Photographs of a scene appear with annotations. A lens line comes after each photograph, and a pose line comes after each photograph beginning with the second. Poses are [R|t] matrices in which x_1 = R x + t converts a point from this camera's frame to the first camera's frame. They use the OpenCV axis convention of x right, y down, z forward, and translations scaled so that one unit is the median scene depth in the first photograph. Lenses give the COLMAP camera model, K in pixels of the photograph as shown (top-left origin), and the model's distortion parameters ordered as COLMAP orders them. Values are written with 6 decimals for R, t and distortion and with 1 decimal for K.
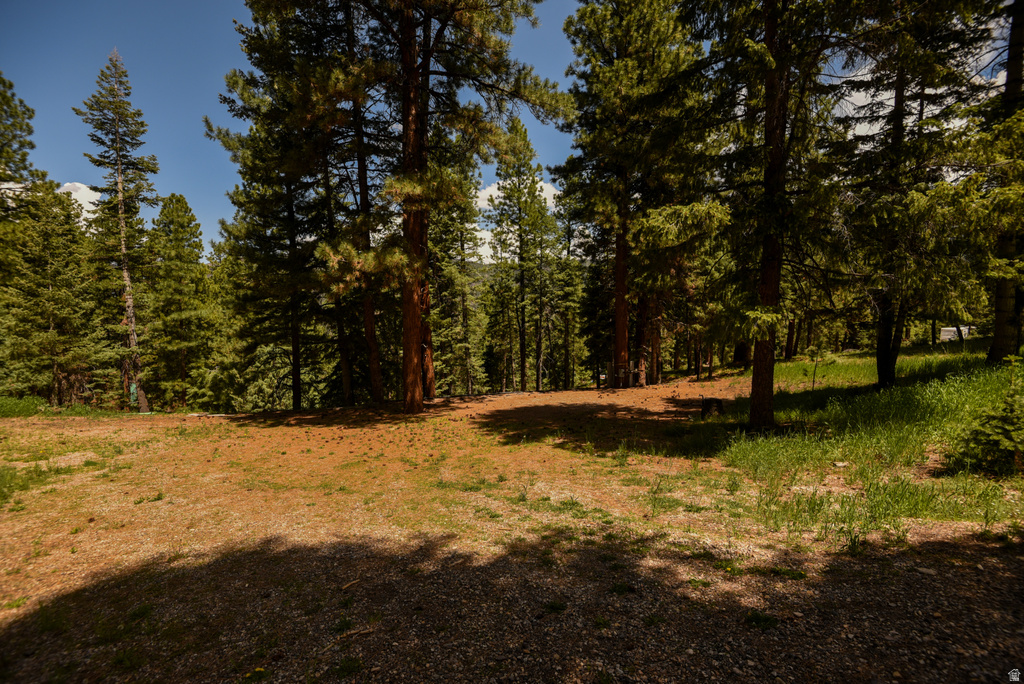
lens RADIAL K [[450.7, 0, 484.8], [0, 450.7, 344.9], [0, 0, 1]] dist [-0.019525, -0.000634]
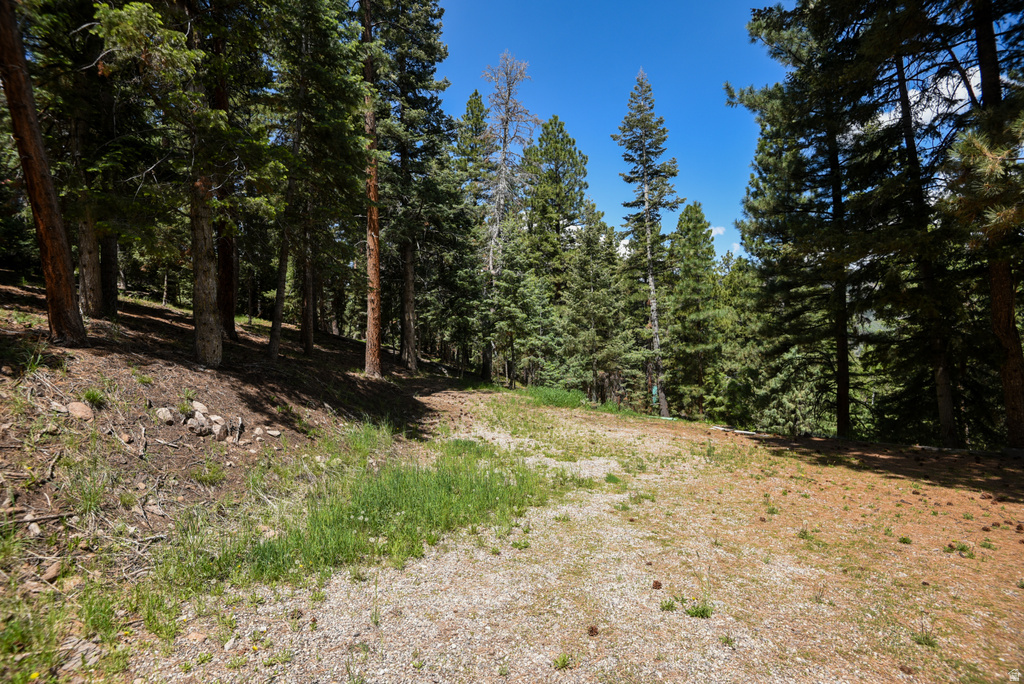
lens RADIAL K [[483.1, 0, 507.7], [0, 483.1, 337.5], [0, 0, 1]] dist [-0.012773, -0.009601]
pose [[0.569316, -0.009238, -0.822067, -0.073969], [-0.017944, 0.999559, -0.023659, 0.009568], [0.821923, 0.028221, 0.568899, 0.090749]]
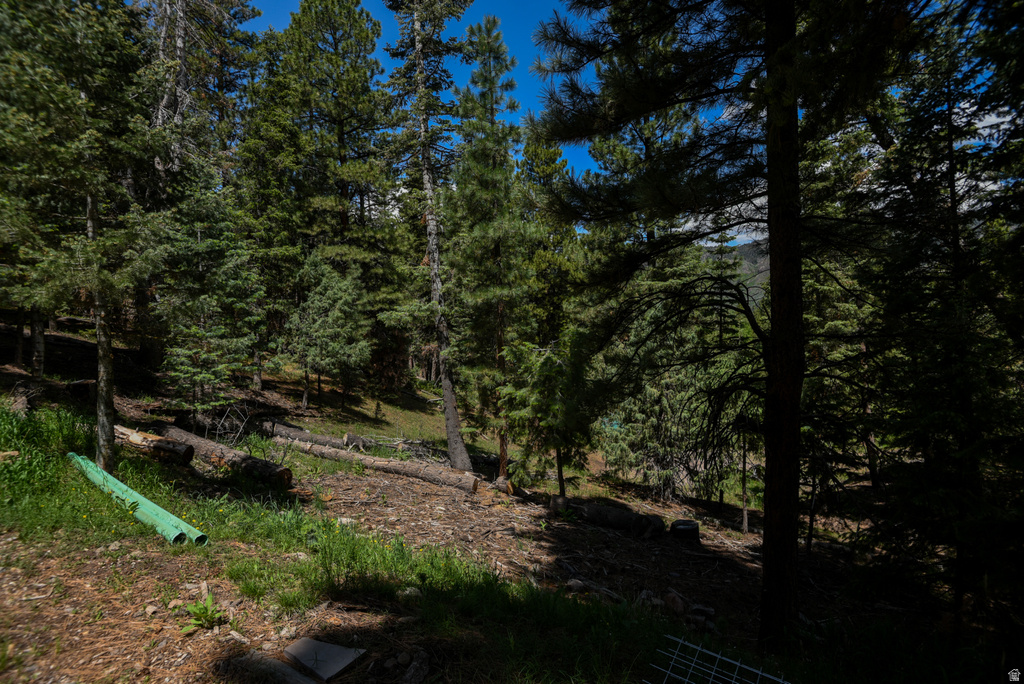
lens RADIAL K [[483.1, 0, 507.7], [0, 483.1, 337.5], [0, 0, 1]] dist [-0.012773, -0.009601]
pose [[0.742423, 0.020159, -0.669628, -0.317938], [-0.000928, 0.999577, 0.029063, 0.032539], [0.669931, -0.020955, 0.742128, 0.631279]]
